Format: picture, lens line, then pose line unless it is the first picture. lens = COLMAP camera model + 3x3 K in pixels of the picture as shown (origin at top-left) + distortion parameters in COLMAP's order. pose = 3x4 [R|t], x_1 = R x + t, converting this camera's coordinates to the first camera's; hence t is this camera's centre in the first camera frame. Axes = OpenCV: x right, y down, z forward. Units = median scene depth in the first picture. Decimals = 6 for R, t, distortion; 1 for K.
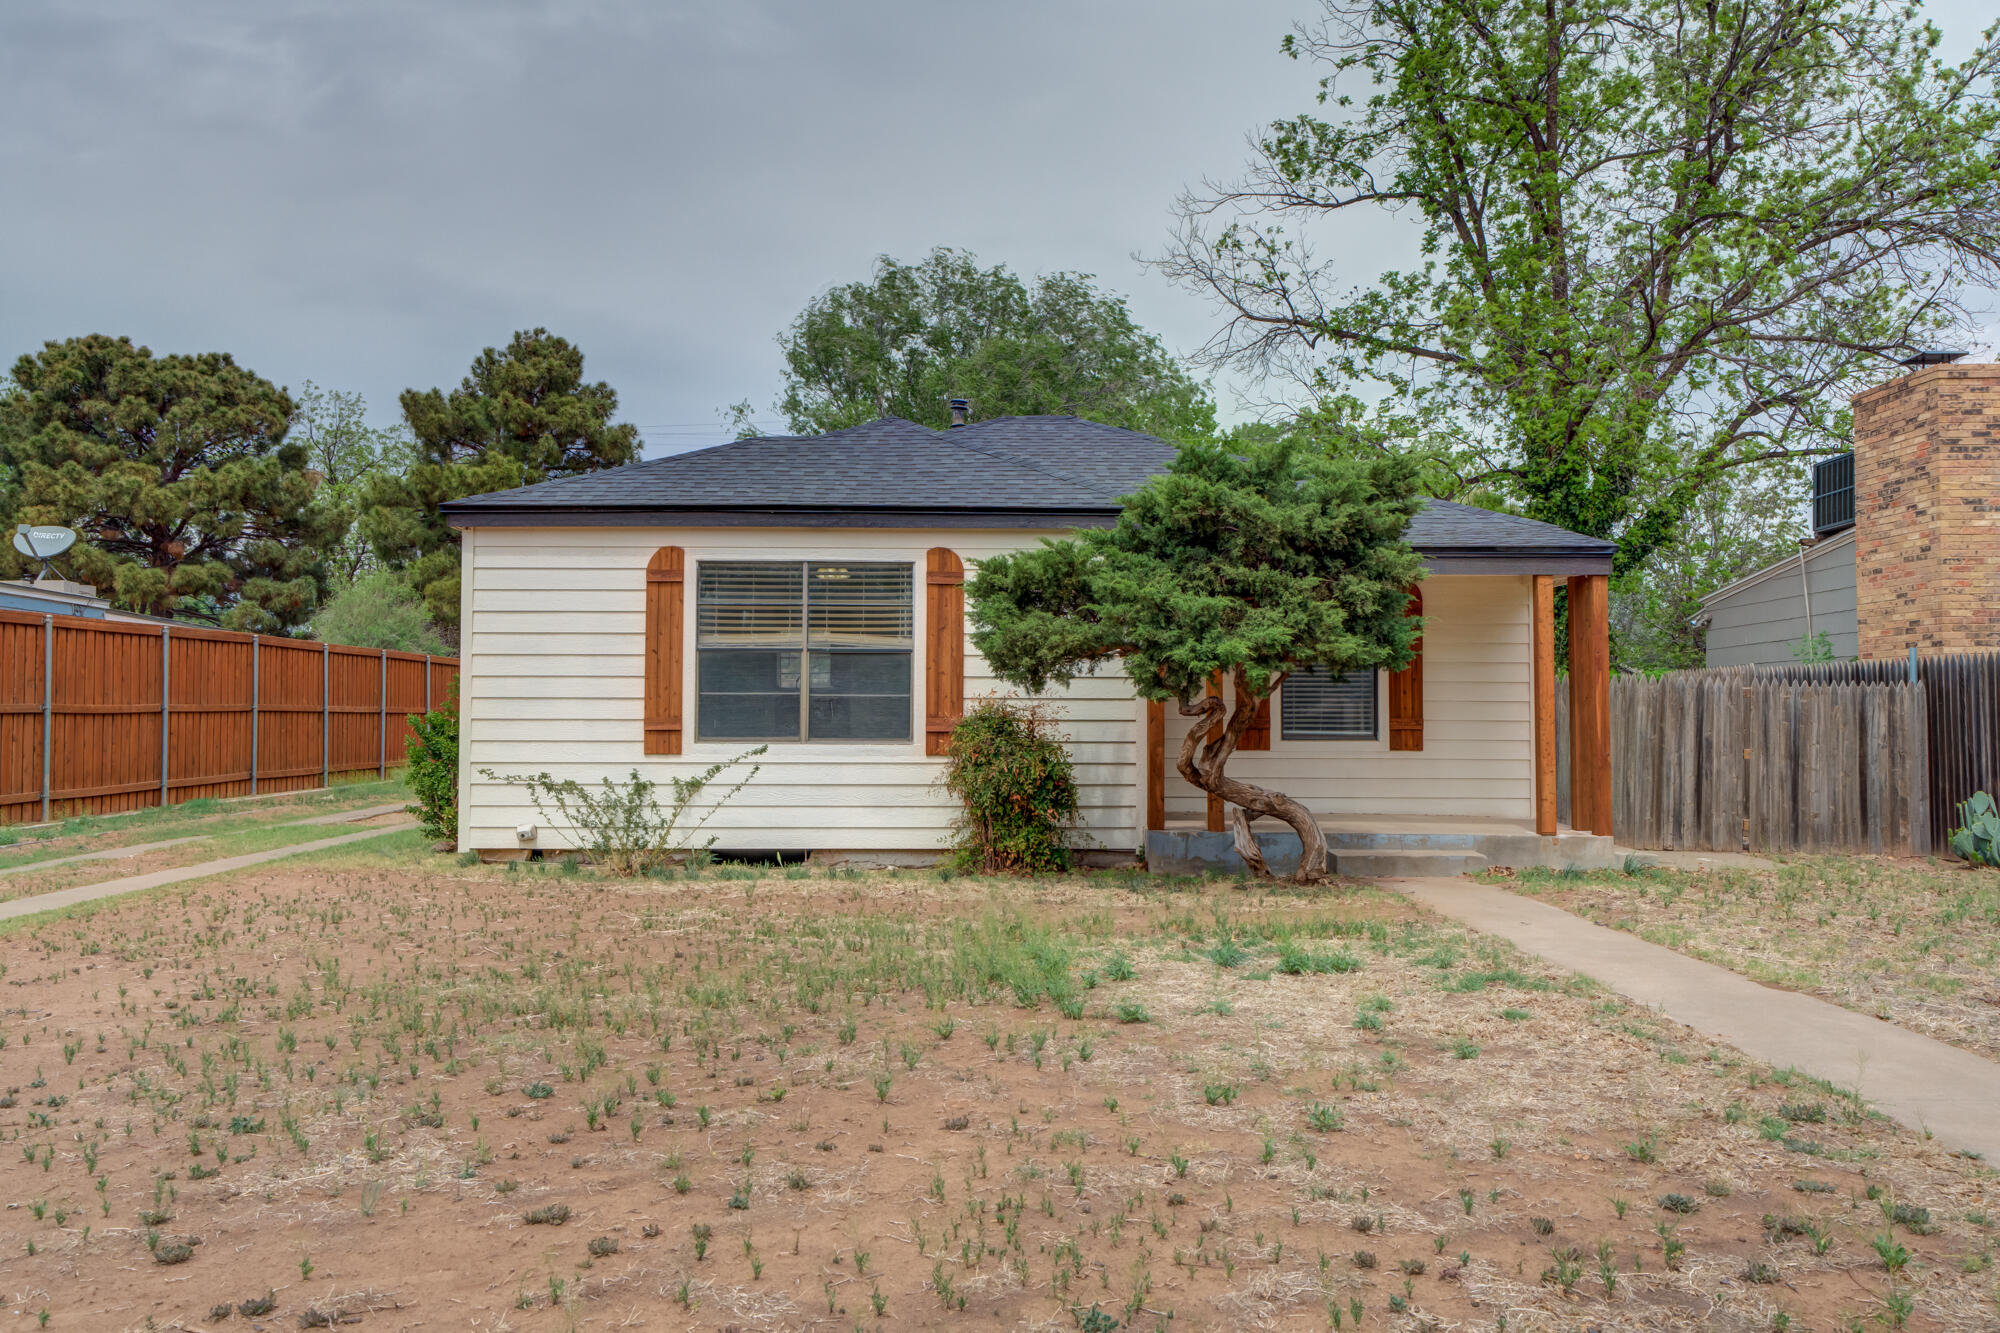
lens RADIAL K [[1575.8, 0, 1000.0], [0, 1575.8, 666.5], [0, 0, 1]] dist [0.020032, 0.000353]
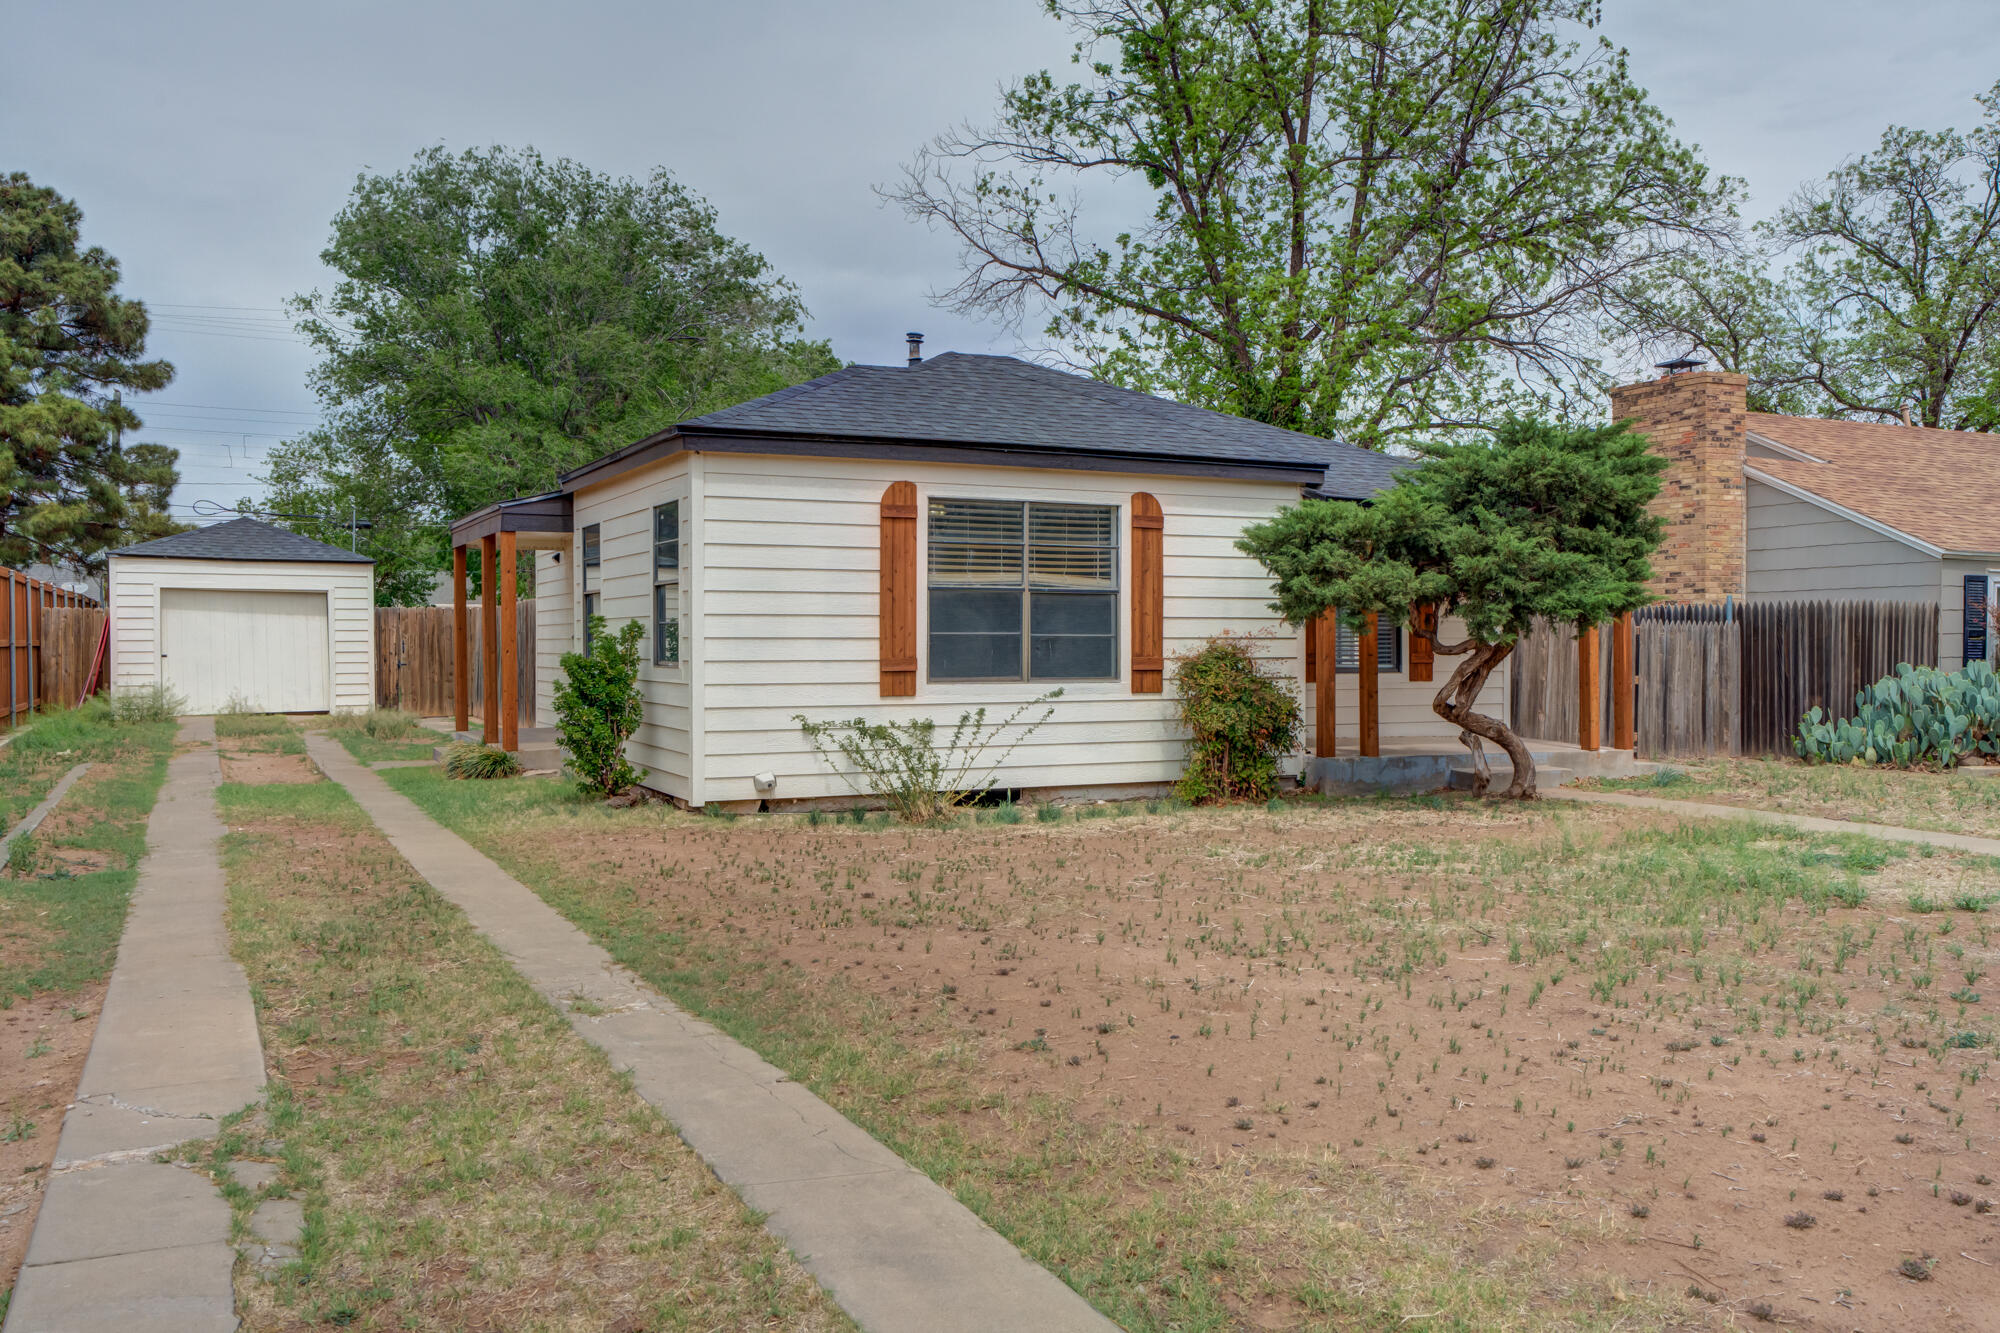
lens RADIAL K [[1575.8, 0, 1000.0], [0, 1575.8, 666.5], [0, 0, 1]] dist [0.020032, 0.000353]
pose [[0.907521, -0.009805, 0.419892, -0.503677], [-0.010475, 0.998888, 0.045965, -0.006920], [-0.419876, -0.046113, 0.906409, 0.085928]]
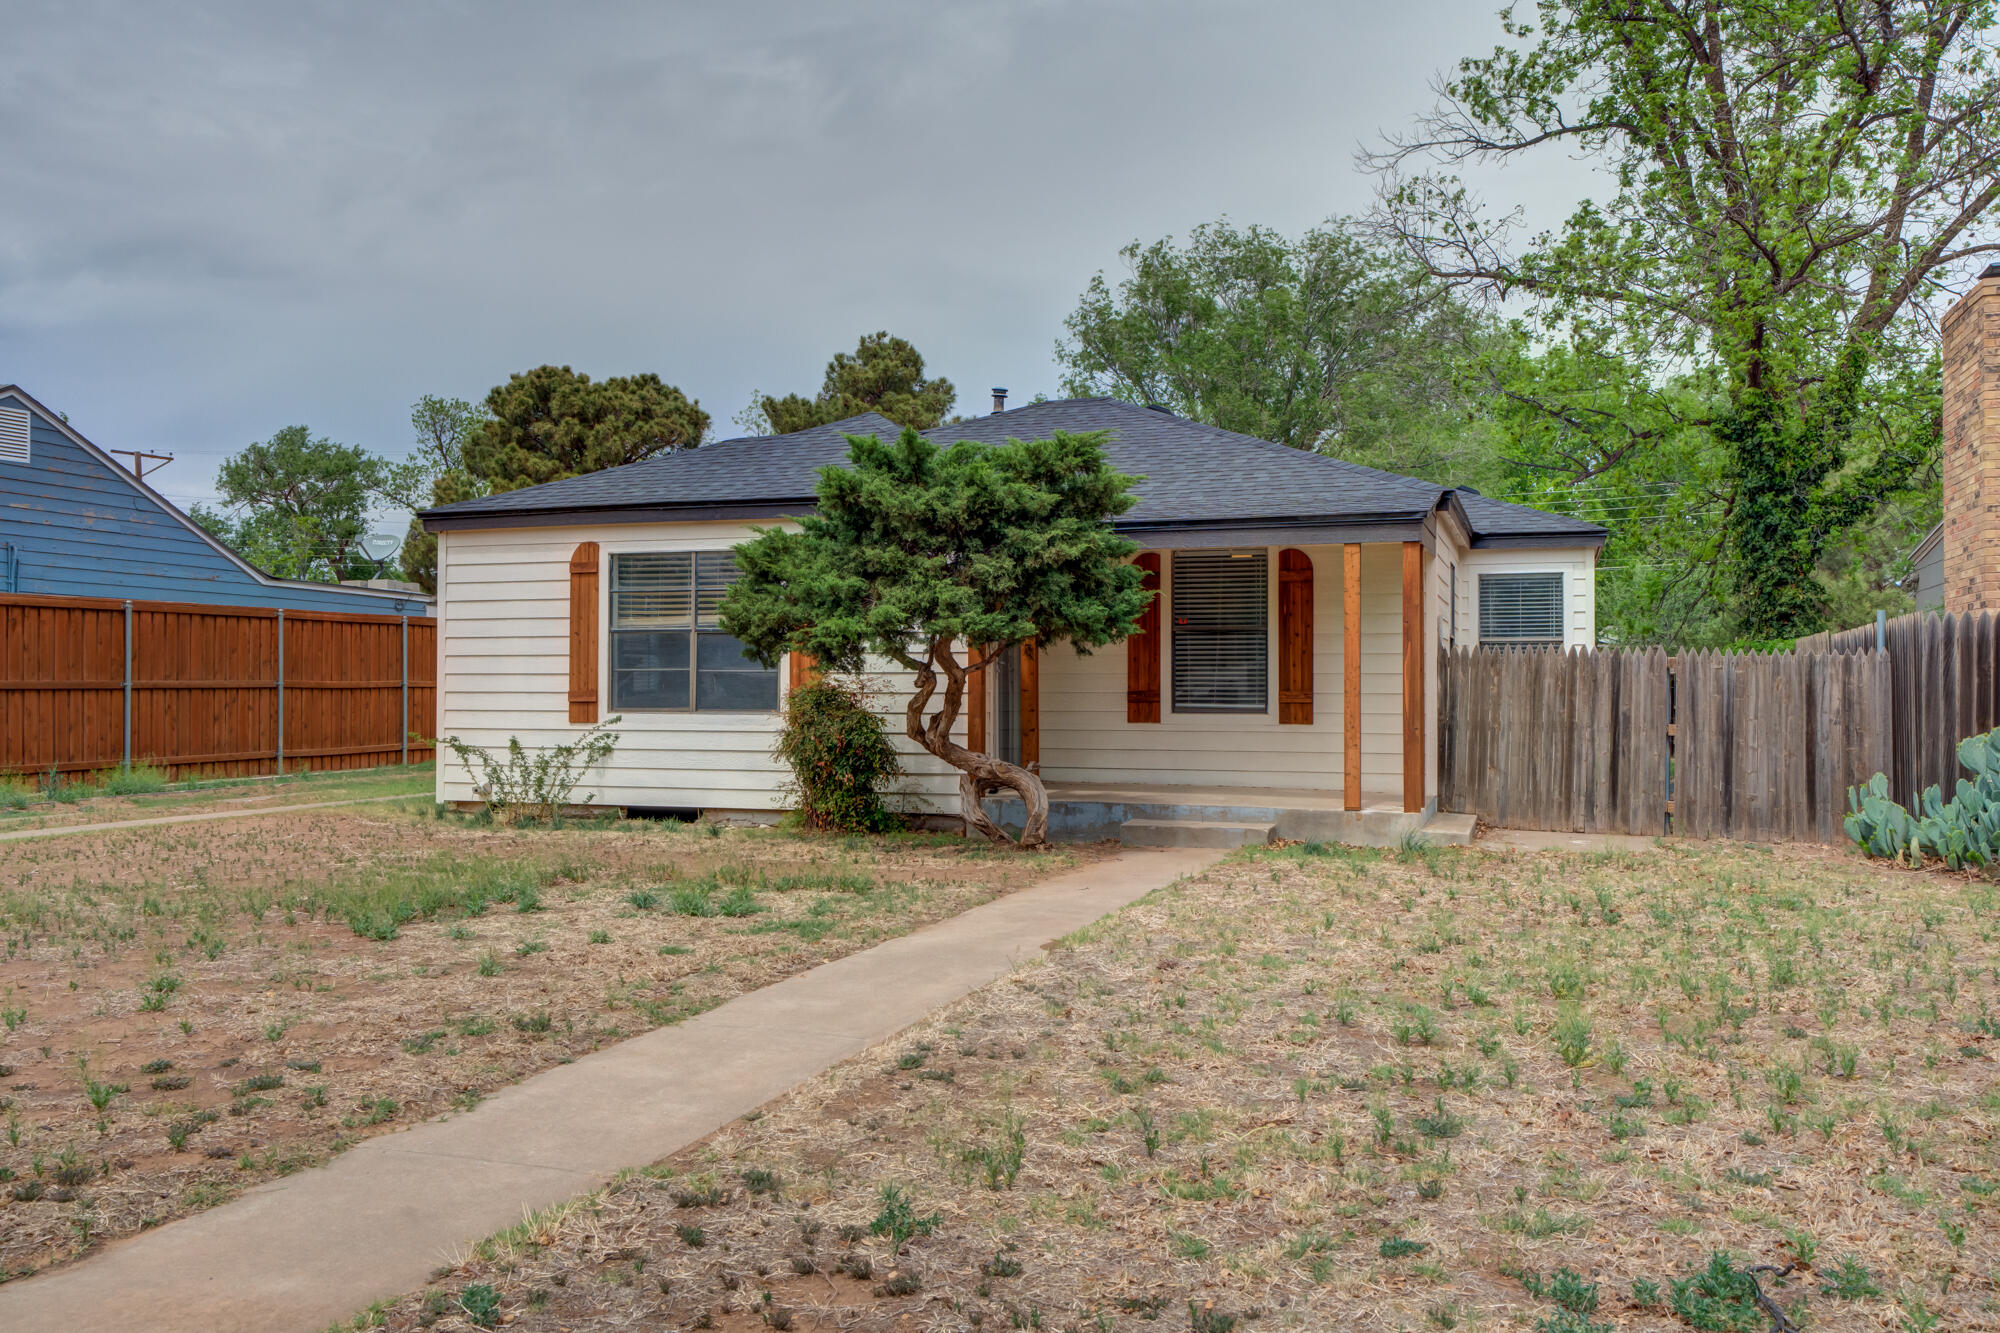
lens RADIAL K [[1584.8, 0, 1013.0], [0, 1584.8, 673.8], [0, 0, 1]] dist [0.018097, 0.001668]
pose [[0.944431, -0.004173, -0.328682, 0.415647], [0.010550, 0.999789, 0.017620, 0.002596], [0.328539, -0.020109, 0.944276, 0.006970]]
